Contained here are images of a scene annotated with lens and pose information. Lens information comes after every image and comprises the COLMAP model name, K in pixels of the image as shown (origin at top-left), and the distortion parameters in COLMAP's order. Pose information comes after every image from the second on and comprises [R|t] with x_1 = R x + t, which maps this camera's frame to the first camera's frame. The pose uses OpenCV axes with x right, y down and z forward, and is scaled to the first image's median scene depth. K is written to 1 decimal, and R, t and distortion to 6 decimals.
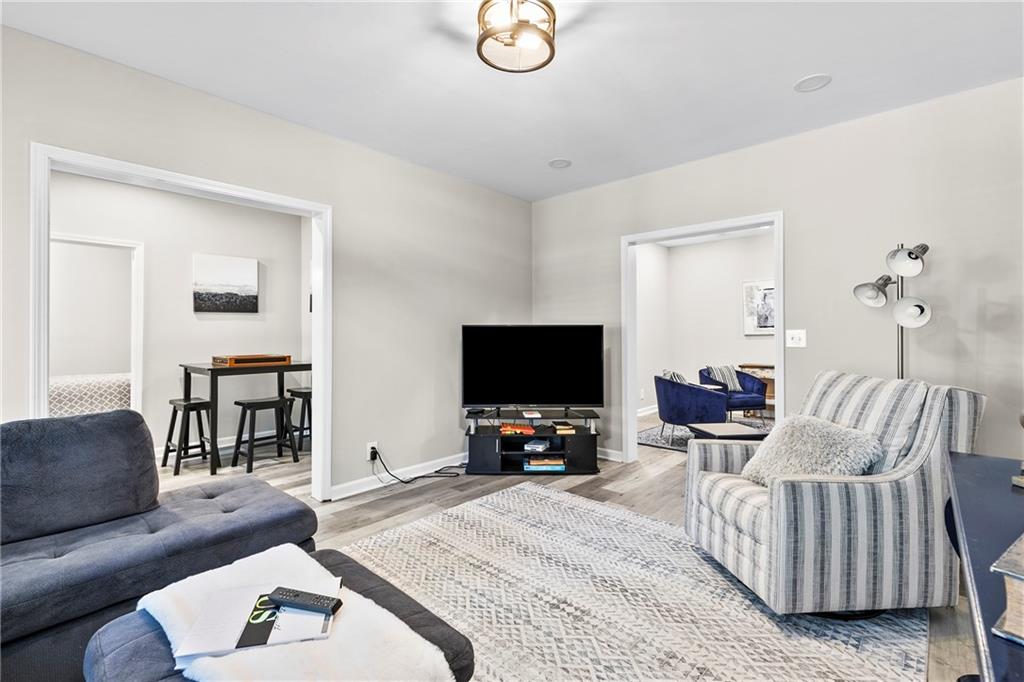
lens RADIAL K [[462.5, 0, 516.4], [0, 462.5, 336.8], [0, 0, 1]] dist [0.007323, -0.000884]
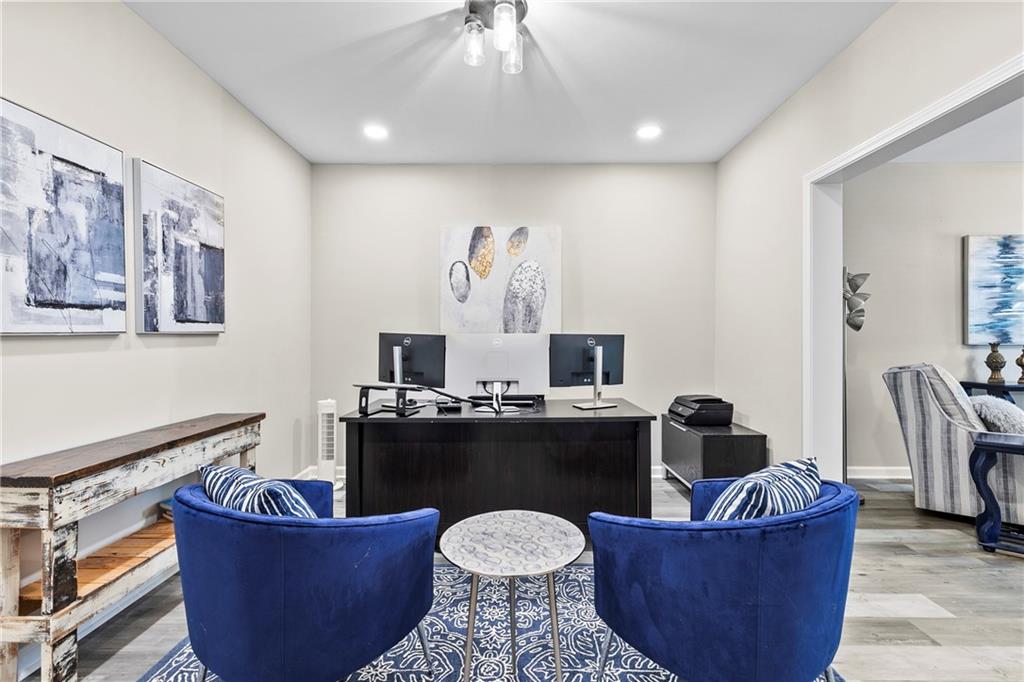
lens RADIAL K [[462.5, 0, 511.7], [0, 462.5, 334.7], [0, 0, 1]] dist [0.007323, -0.000884]
pose [[-0.654993, 0.009480, 0.755576, 0.247800], [0.005755, 0.999955, -0.007558, -0.002112], [-0.755613, -0.000602, -0.655018, 1.352168]]
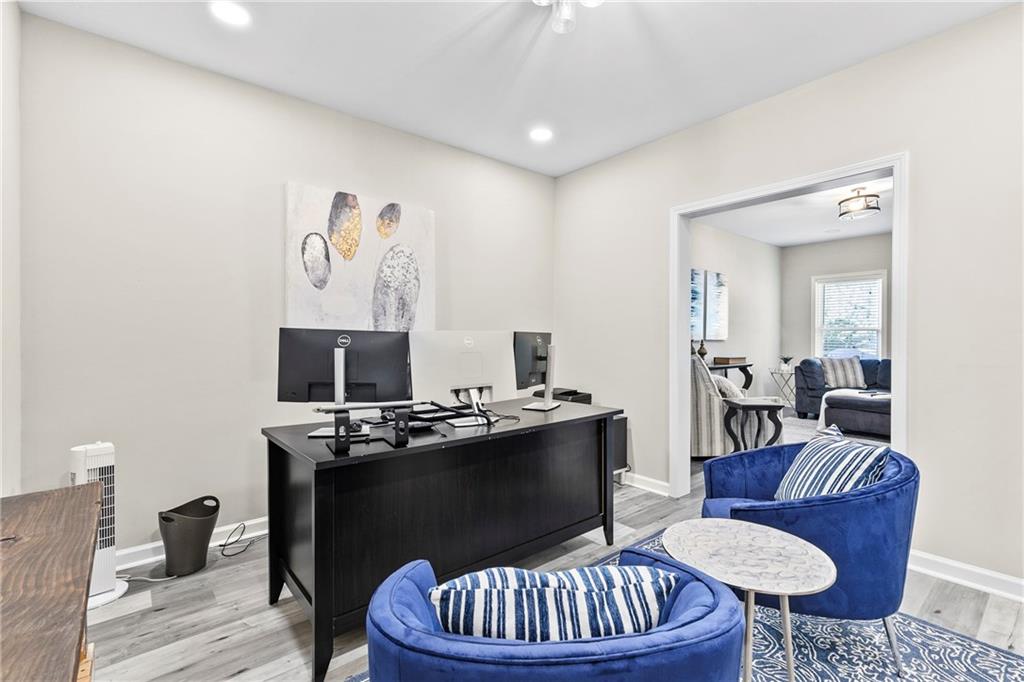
lens RADIAL K [[462.5, 0, 514.0], [0, 462.5, 340.9], [0, 0, 1]] dist [0.007323, -0.000884]
pose [[-0.988924, 0.000659, 0.148423, 0.561631], [0.002857, 0.999889, 0.014594, -0.004357], [-0.148397, 0.014857, -0.988816, 1.450937]]
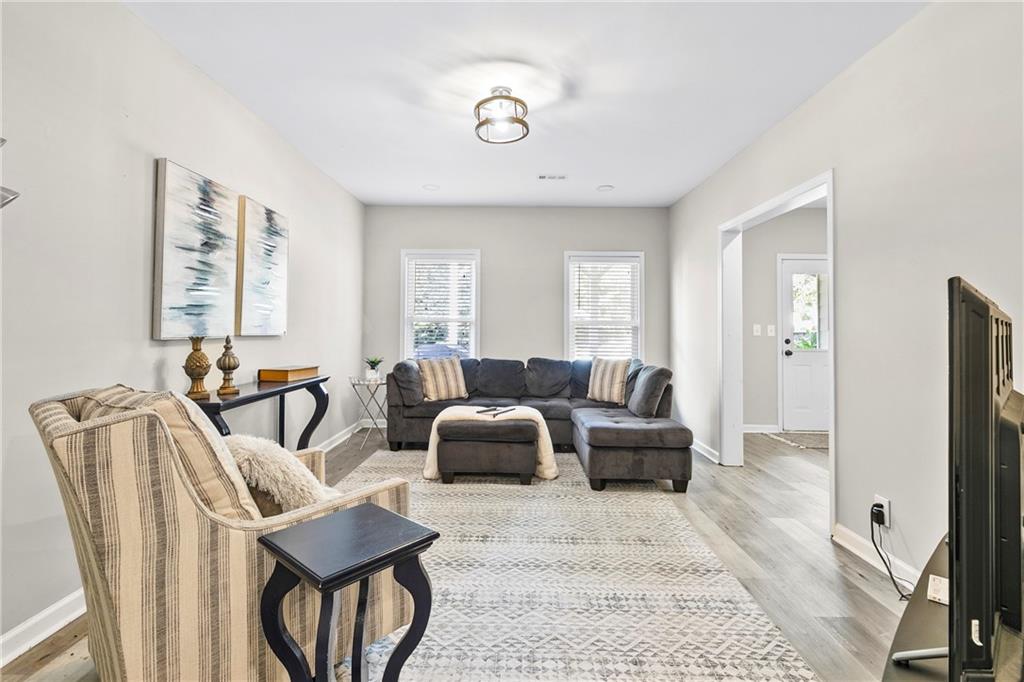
lens RADIAL K [[462.5, 0, 509.8], [0, 462.5, 319.0], [0, 0, 1]] dist [0.007323, -0.000884]
pose [[-0.749697, -0.017622, -0.661547, 0.379911], [-0.009471, 0.999829, -0.015900, -0.003680], [0.661713, -0.005654, -0.749736, 0.853085]]
